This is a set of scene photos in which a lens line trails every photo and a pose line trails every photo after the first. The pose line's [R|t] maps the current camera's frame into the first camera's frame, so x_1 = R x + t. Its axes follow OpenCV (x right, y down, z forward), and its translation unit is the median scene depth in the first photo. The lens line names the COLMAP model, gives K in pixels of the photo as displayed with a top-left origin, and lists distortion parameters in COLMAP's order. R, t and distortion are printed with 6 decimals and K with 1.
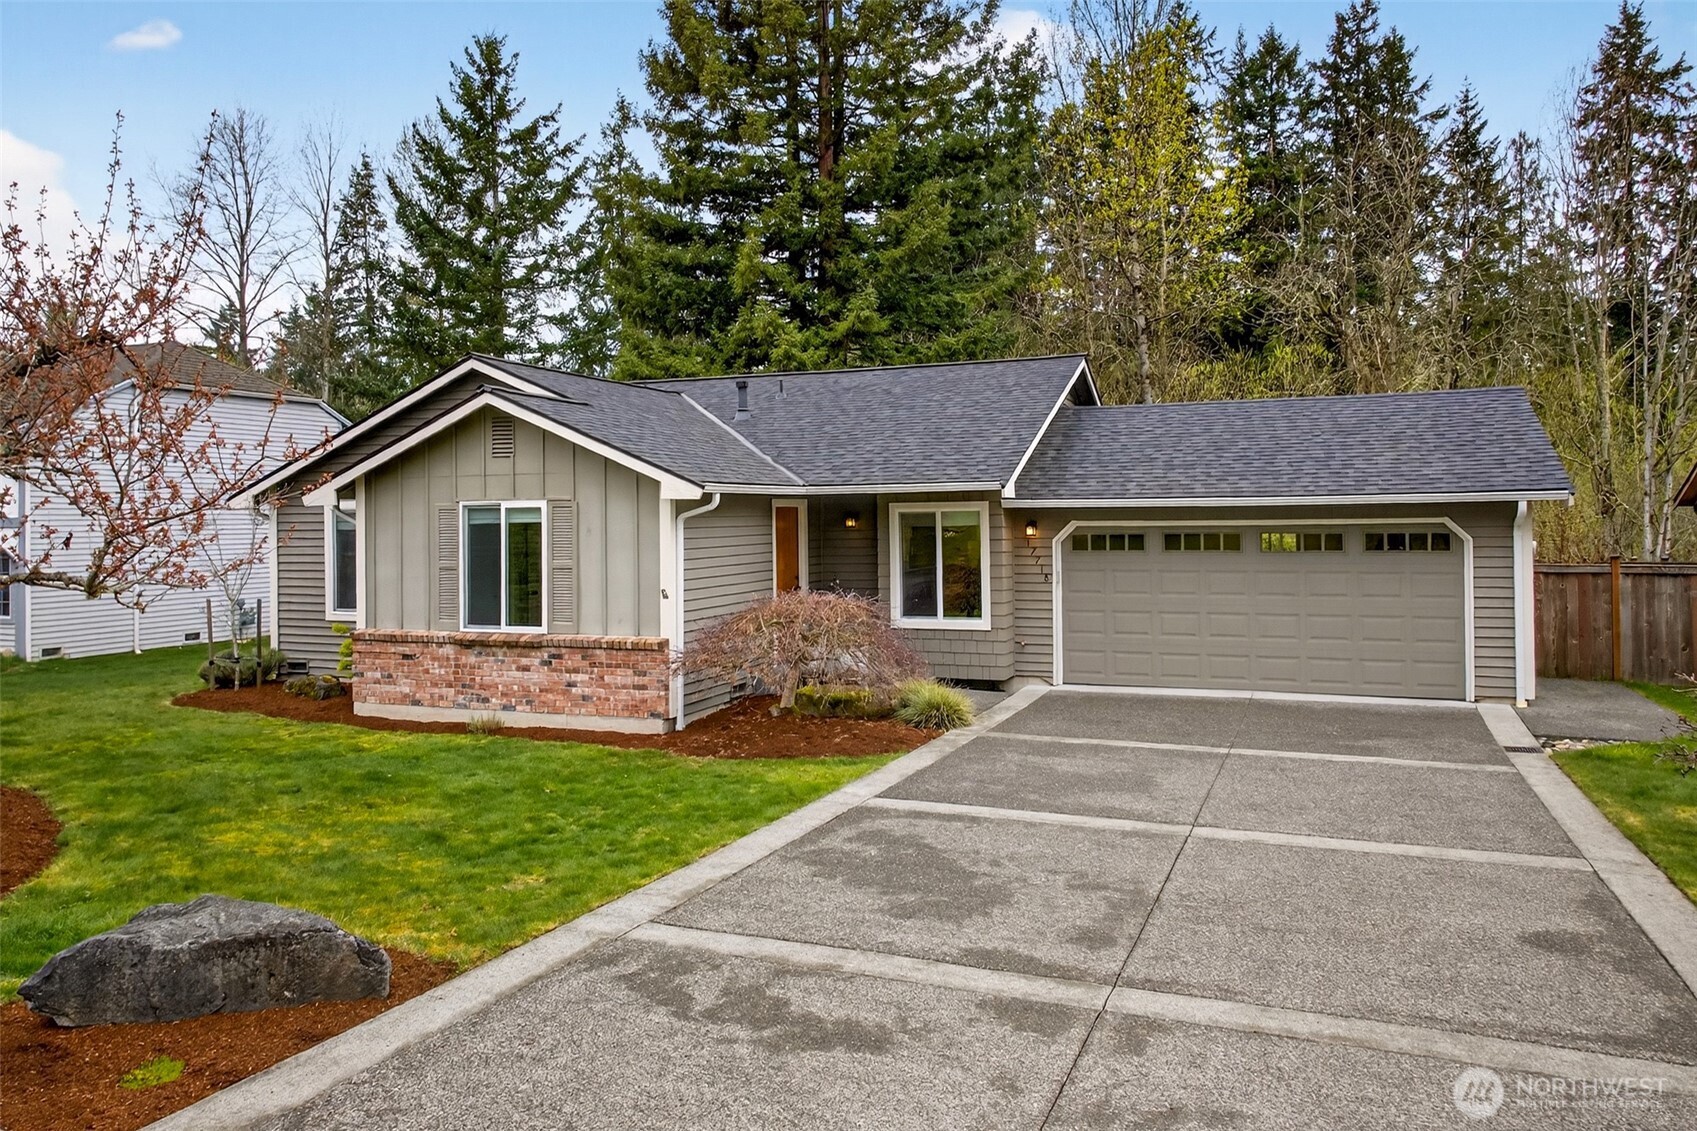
lens RADIAL K [[1177.1, 0, 849.4], [0, 1177.1, 512.4], [0, 0, 1]] dist [0.005342, 0.001141]
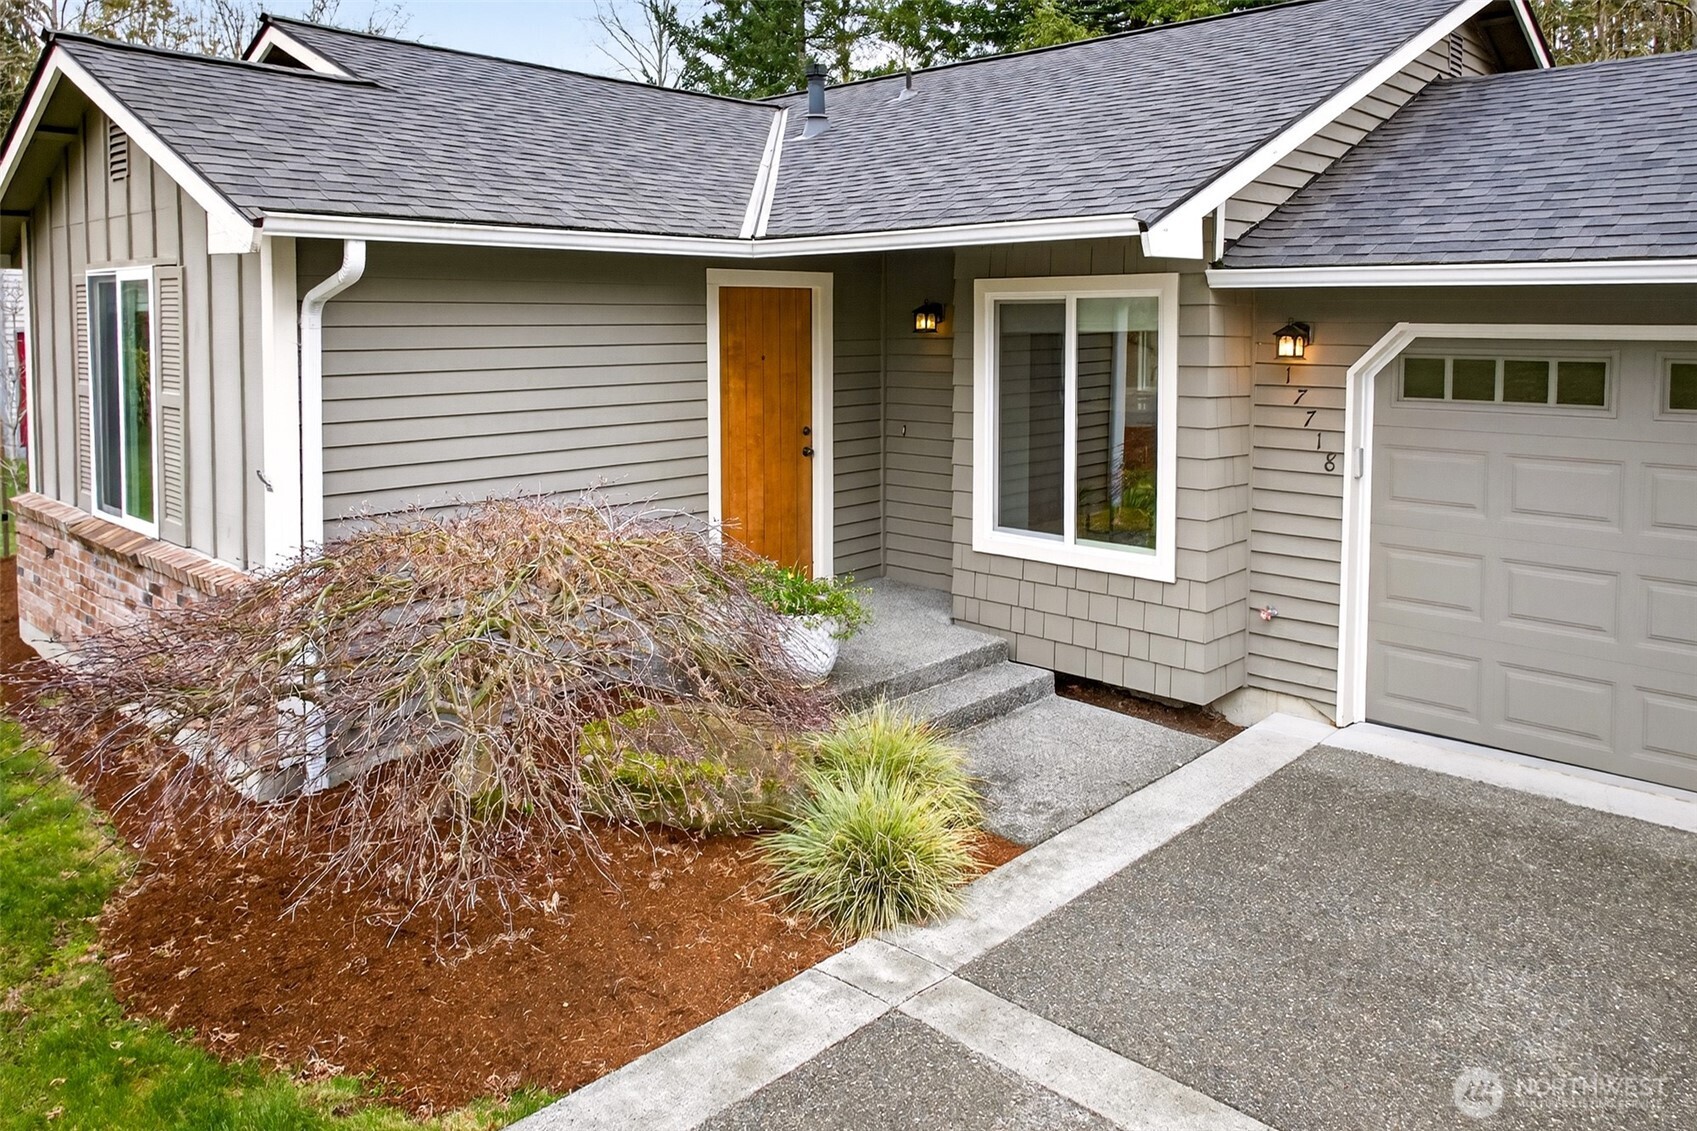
lens RADIAL K [[1239.8, 0, 849.1], [0, 1239.8, 385.5], [0, 0, 1]] dist [0.008613, 0.002623]
pose [[0.933308, 0.029471, -0.357865, 0.165891], [-0.008557, 0.998169, 0.059885, 0.004739], [0.358975, -0.052829, 0.931851, 0.543315]]
